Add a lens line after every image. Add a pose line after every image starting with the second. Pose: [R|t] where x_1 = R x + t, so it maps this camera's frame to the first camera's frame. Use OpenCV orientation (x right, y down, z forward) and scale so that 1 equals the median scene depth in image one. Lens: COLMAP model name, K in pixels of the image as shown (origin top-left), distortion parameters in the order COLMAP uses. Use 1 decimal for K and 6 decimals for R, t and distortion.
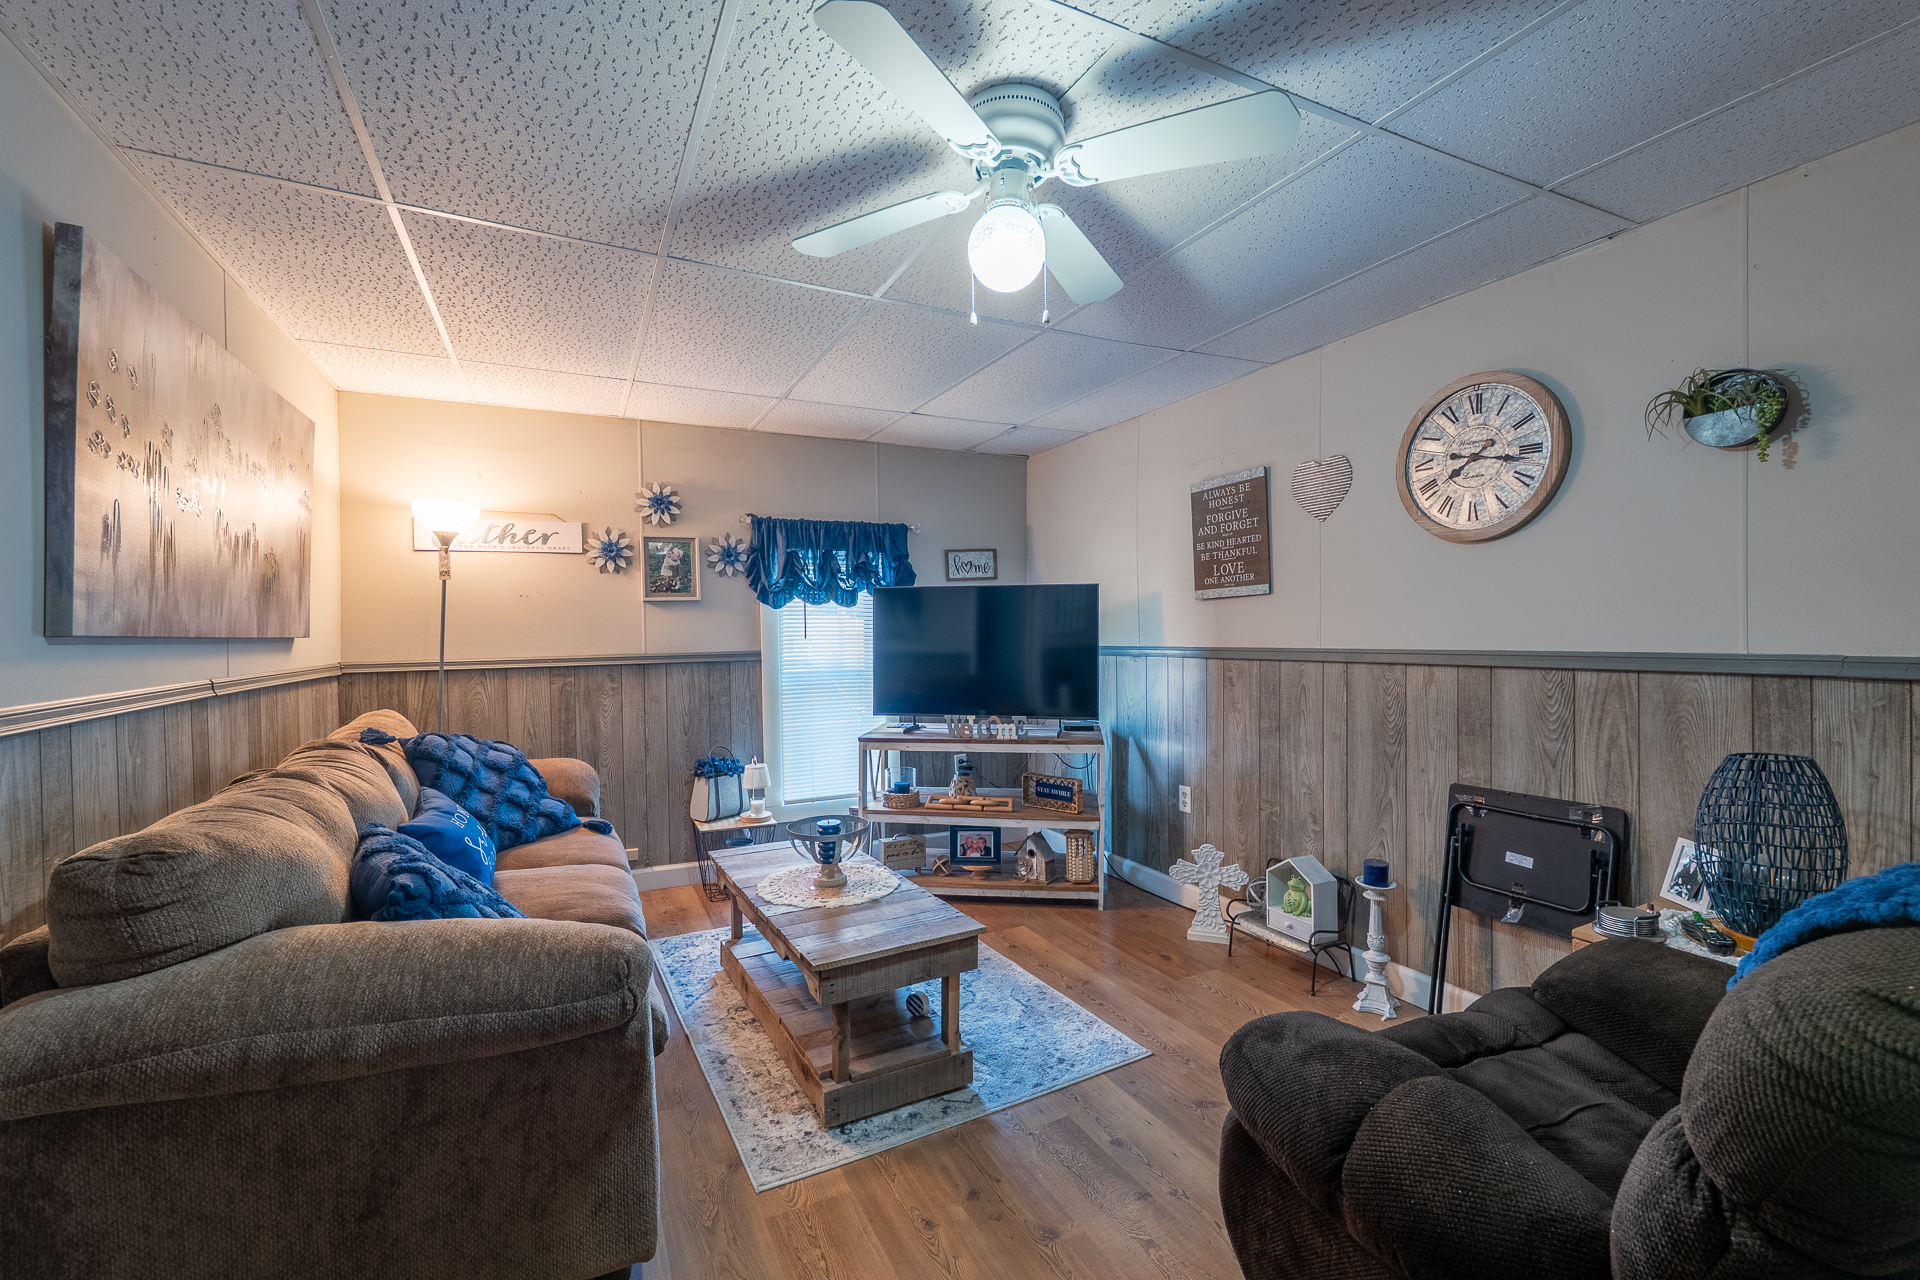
lens RADIAL K [[810.7, 0, 980.8], [0, 810.7, 640.5], [0, 0, 1]] dist [-0.011458, 0.000436]
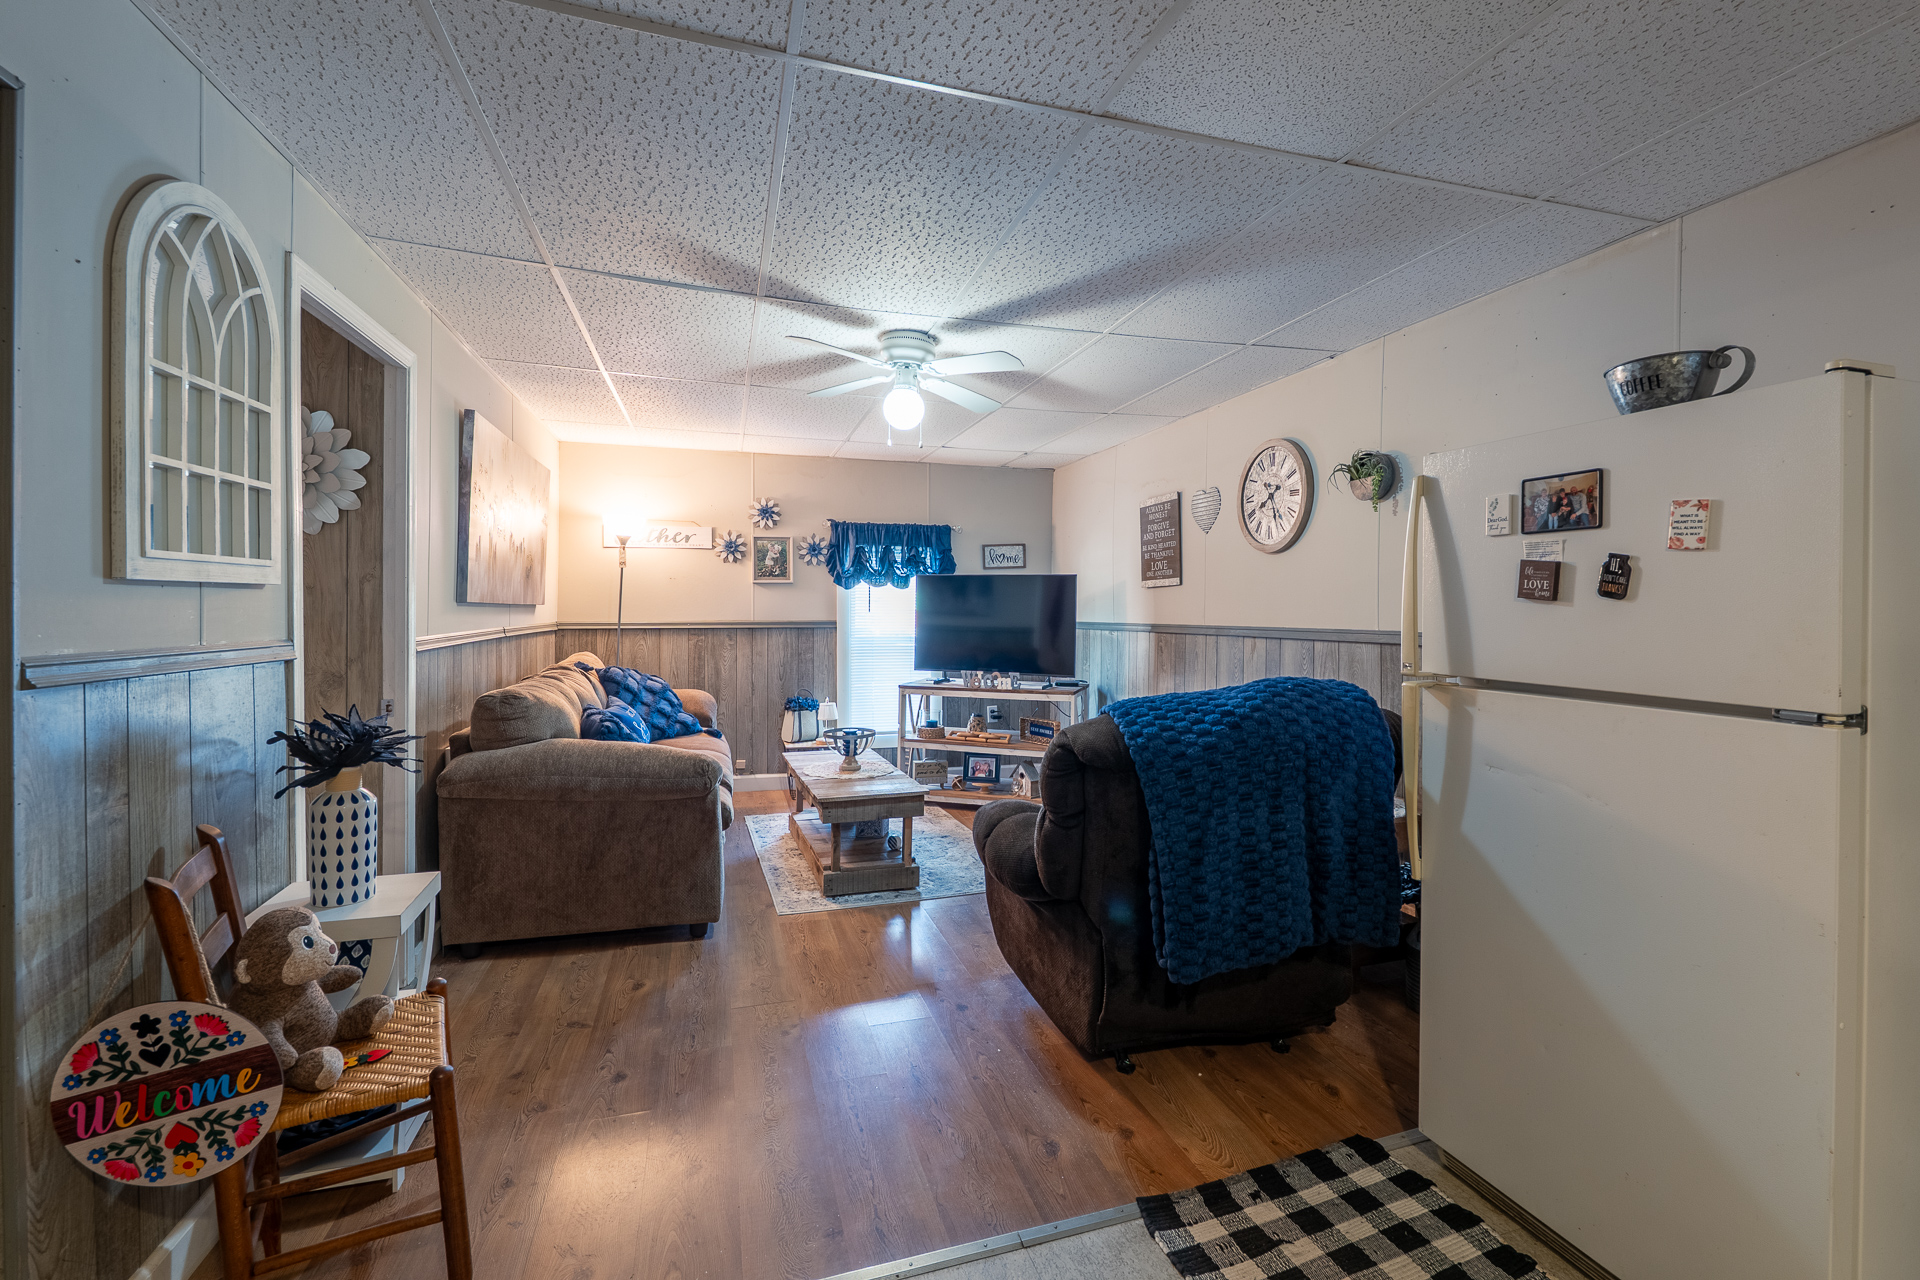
lens RADIAL K [[889.6, 0, 1018.0], [0, 889.6, 613.1], [0, 0, 1]] dist [-0.002068, 0.000026]
pose [[0.987958, 0.018754, -0.153584, 0.297308], [-0.019882, 0.999785, -0.005809, 0.003674], [0.153443, 0.008792, 0.988118, -0.487457]]
